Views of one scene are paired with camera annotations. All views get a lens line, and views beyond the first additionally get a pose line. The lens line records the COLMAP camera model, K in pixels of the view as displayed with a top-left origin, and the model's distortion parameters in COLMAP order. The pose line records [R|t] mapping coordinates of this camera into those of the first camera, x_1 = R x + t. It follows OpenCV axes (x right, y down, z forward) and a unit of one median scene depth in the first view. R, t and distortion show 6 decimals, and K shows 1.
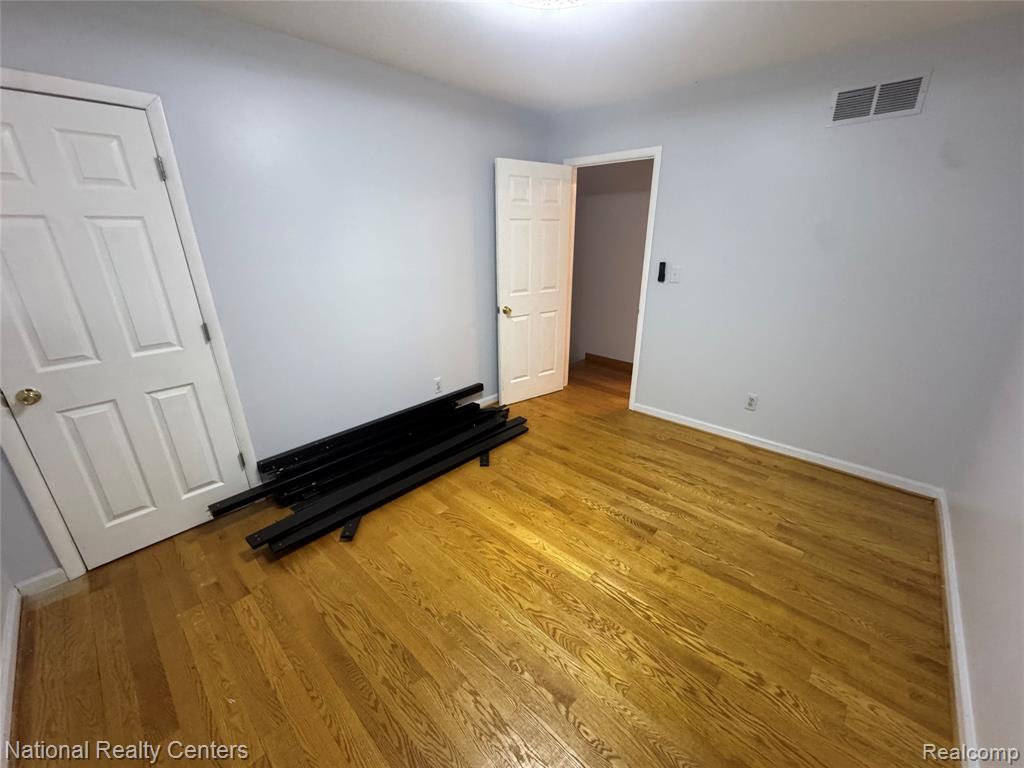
lens RADIAL K [[407.3, 0, 511.6], [0, 407.3, 384.2], [0, 0, 1]] dist [0.001320, 0.000003]
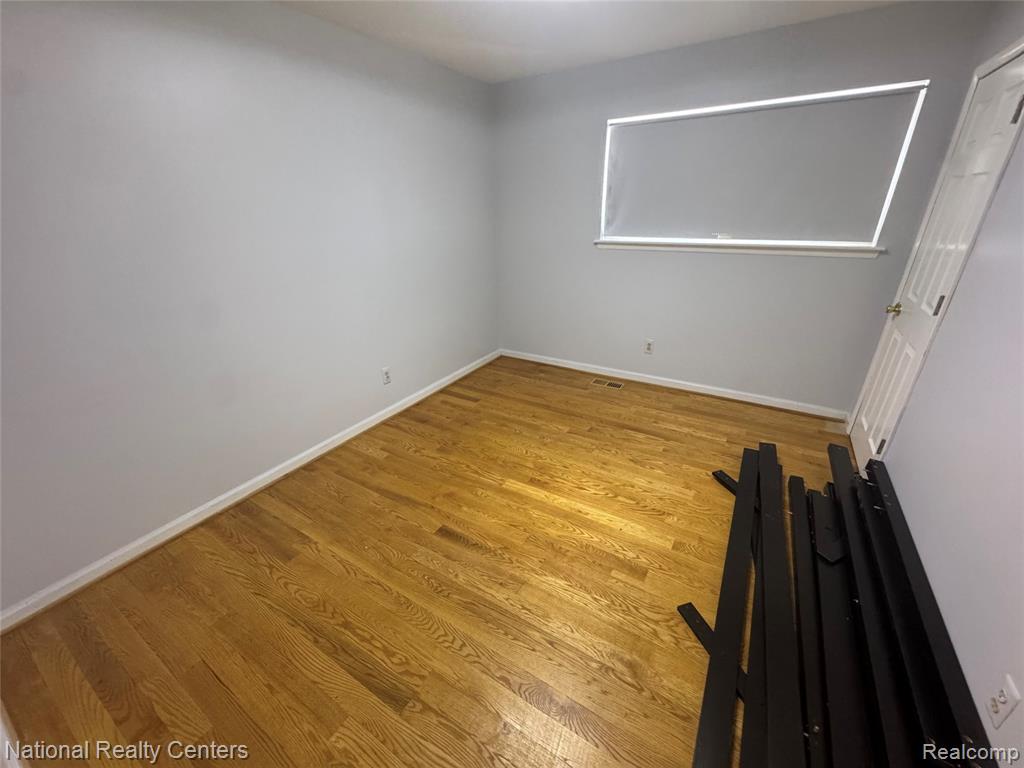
lens RADIAL K [[407.3, 0, 512.8], [0, 407.3, 383.4], [0, 0, 1]] dist [0.001320, 0.000003]
pose [[-0.979600, 0.108921, -0.168877, 0.348176], [-0.039703, 0.718901, 0.693978, -0.621458], [0.196995, 0.686526, -0.699911, 1.667357]]
